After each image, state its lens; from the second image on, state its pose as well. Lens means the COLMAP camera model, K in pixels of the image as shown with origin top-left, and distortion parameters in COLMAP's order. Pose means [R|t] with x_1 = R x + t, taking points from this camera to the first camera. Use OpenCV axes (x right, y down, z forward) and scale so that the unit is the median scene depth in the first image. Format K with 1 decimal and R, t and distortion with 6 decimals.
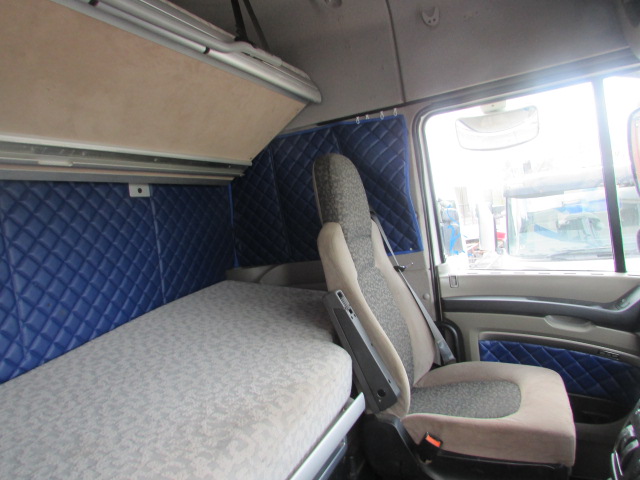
lens RADIAL K [[451.1, 0, 323.3], [0, 451.1, 238.9], [0, 0, 1]] dist [-0.038115, 0.009504]
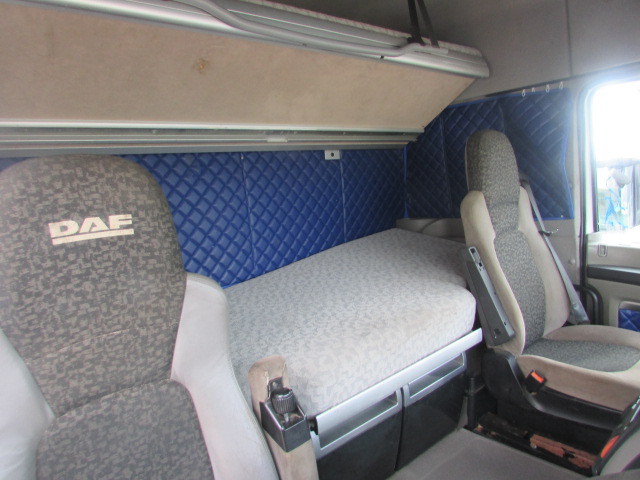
lens RADIAL K [[451.1, 0, 323.9], [0, 451.1, 239.0], [0, 0, 1]] dist [-0.038115, 0.009504]
pose [[0.911748, 0.104846, -0.397144, 0.136751], [-0.053967, 0.989070, 0.137218, -0.051403], [0.407189, -0.103676, 0.907440, -0.269220]]
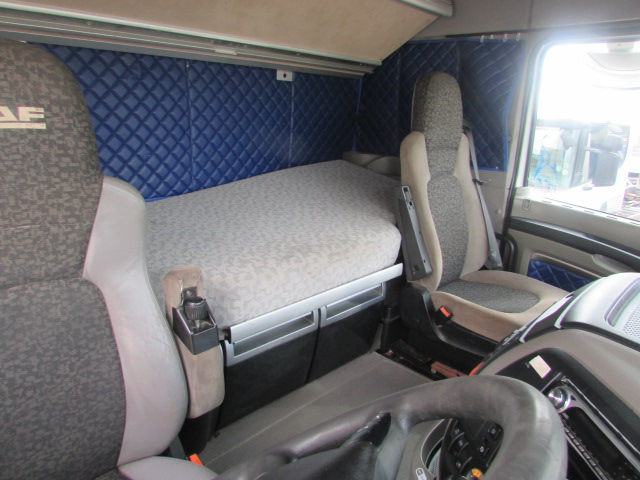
lens RADIAL K [[451.1, 0, 325.8], [0, 451.1, 240.0], [0, 0, 1]] dist [-0.038115, 0.009504]
pose [[0.927512, 0.260778, -0.267797, 0.188969], [-0.184068, 0.942194, 0.279981, -0.054734], [0.325330, -0.210393, 0.921898, -0.273911]]
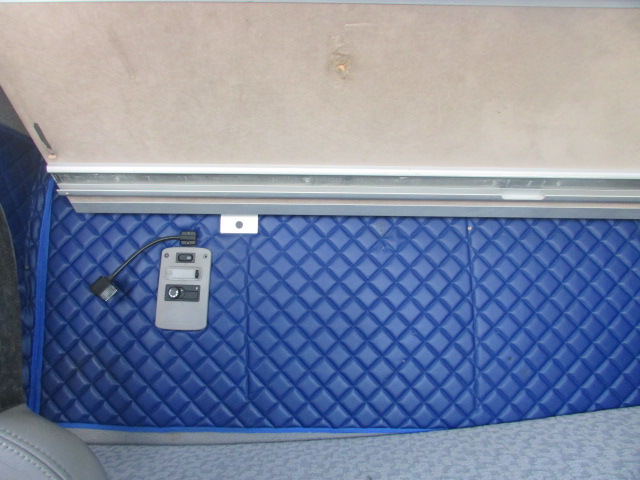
lens RADIAL K [[474.7, 0, 319.3], [0, 474.7, 242.8], [0, 0, 1]] dist [-0.006542, 0.007945]
pose [[0.418070, 0.030702, -0.907896, 0.059131], [-0.103233, 0.994560, -0.013904, -0.023959], [0.902530, 0.099538, 0.418965, 0.227094]]
